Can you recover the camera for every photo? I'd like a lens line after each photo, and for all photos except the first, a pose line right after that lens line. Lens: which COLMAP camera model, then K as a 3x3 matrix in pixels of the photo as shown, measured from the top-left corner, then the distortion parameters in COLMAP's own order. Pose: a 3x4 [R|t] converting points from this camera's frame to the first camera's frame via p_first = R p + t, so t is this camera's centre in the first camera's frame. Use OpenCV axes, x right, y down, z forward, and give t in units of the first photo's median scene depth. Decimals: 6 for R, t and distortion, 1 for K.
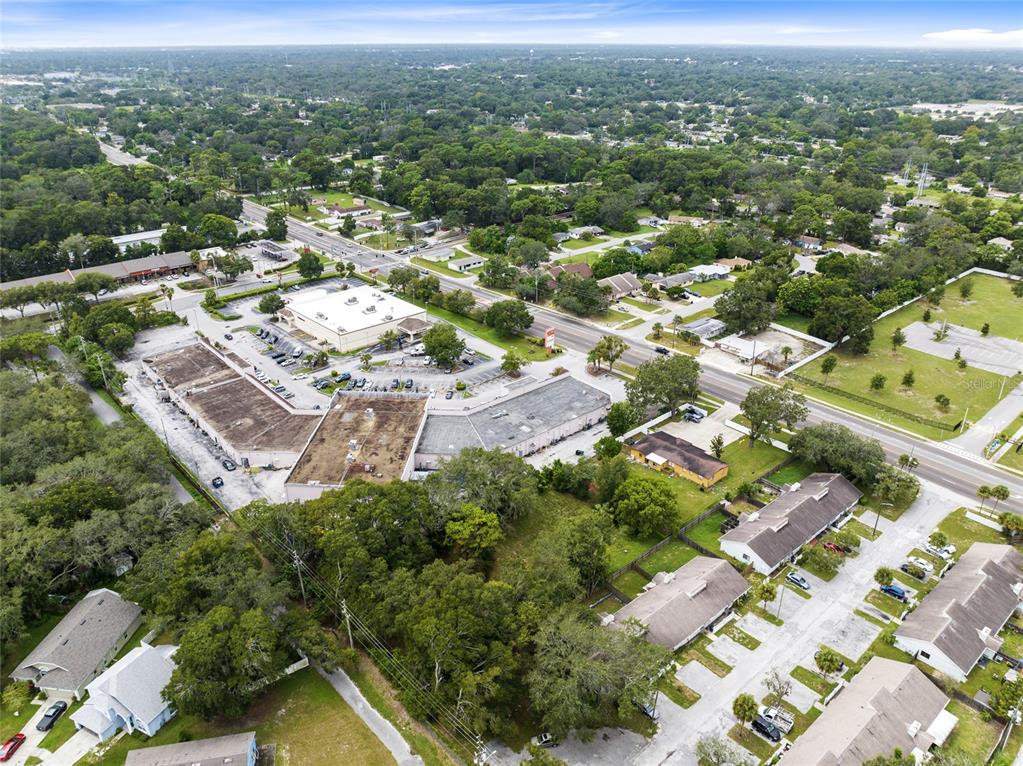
lens RADIAL K [[723.3, 0, 511.5], [0, 723.3, 383.0], [0, 0, 1]] dist [-0.022321, 0.000089]
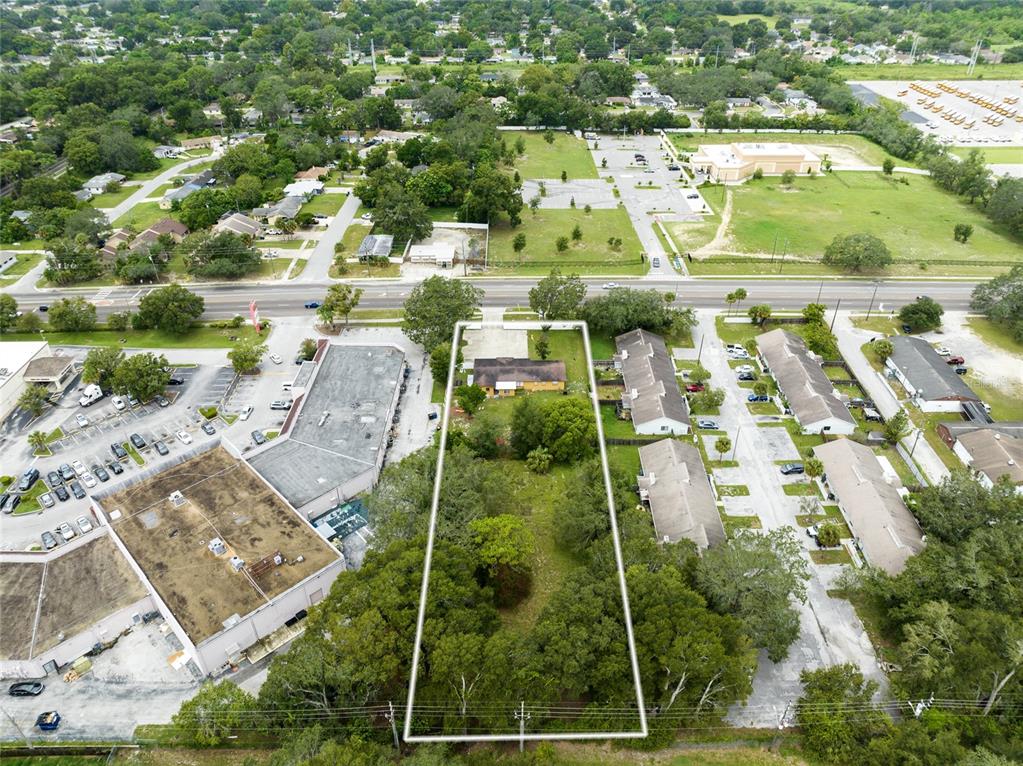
lens RADIAL K [[720.2, 0, 495.4], [0, 720.2, 382.7], [0, 0, 1]] dist [-0.027635, -0.001723]
pose [[0.677511, -0.409792, 0.610778, -0.289898], [0.326677, 0.911665, 0.249297, -0.104724], [-0.658985, 0.030626, 0.751533, 0.220630]]
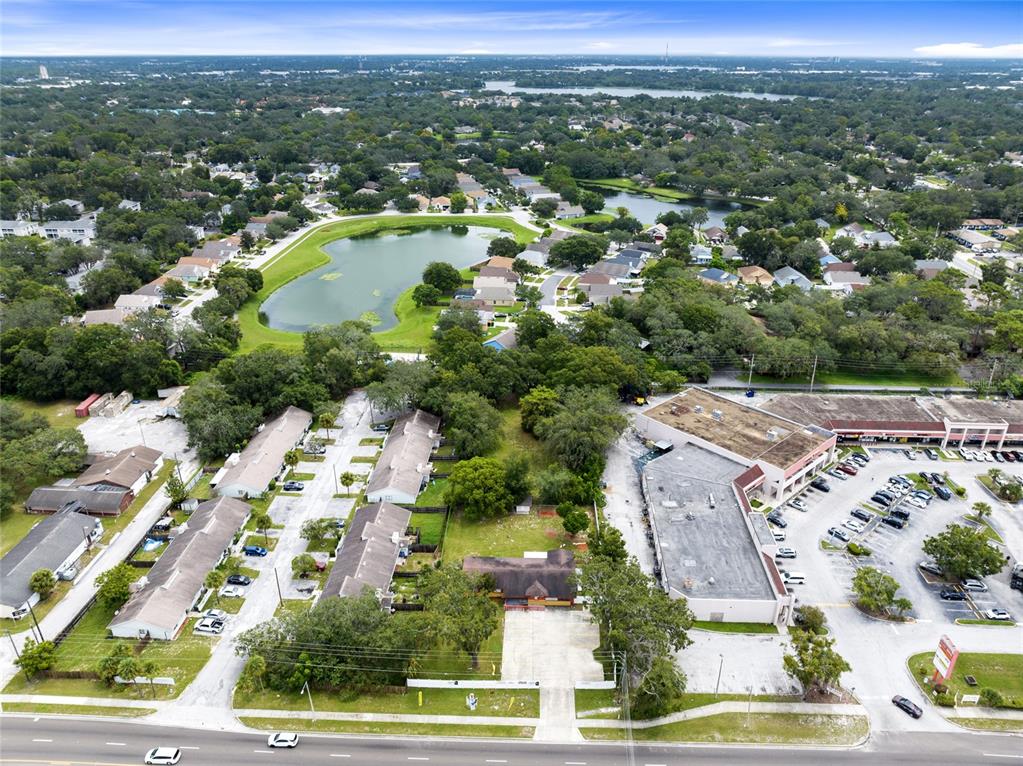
lens RADIAL K [[715.6, 0, 511.5], [0, 715.6, 383.0], [0, 0, 1]] dist [-0.000992, -0.066273]
pose [[-0.692031, 0.307171, -0.653252, 0.518096], [-0.313414, 0.687352, 0.655224, -0.418039], [0.650280, 0.658175, -0.379397, 0.867941]]
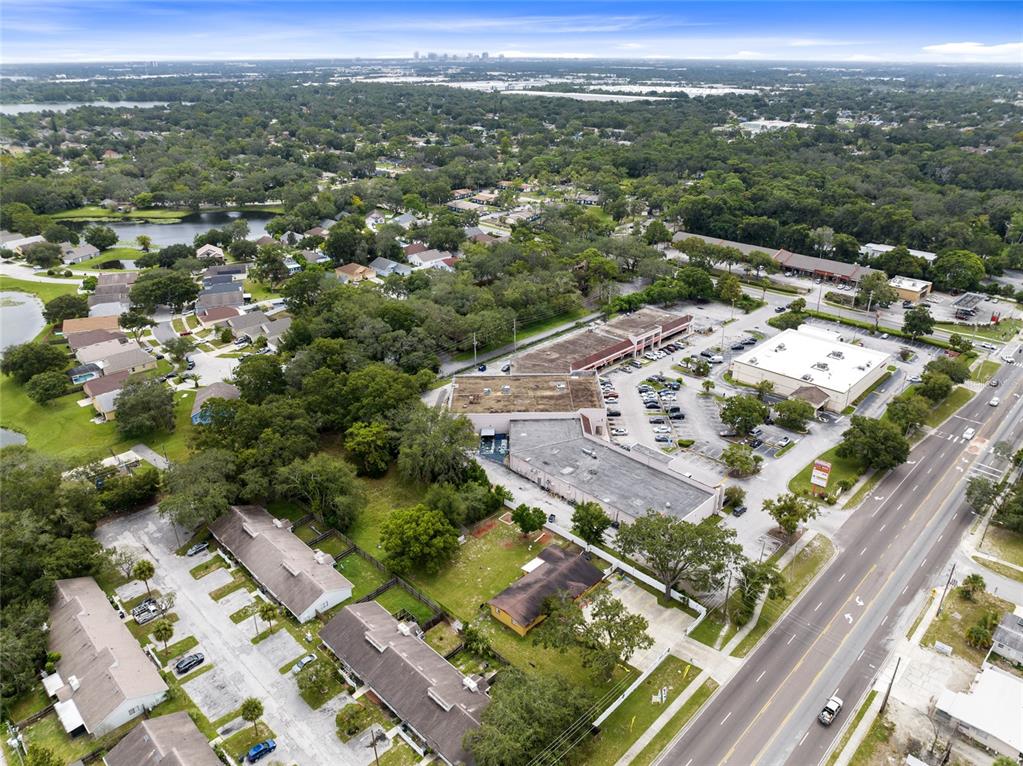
lens RADIAL K [[723.3, 0, 511.5], [0, 723.3, 383.0], [0, 0, 1]] dist [-0.022321, 0.000089]
pose [[0.069912, 0.417665, -0.905907, 0.634833], [-0.431725, 0.831345, 0.349971, -0.254570], [0.899292, 0.366636, 0.238438, 0.528678]]
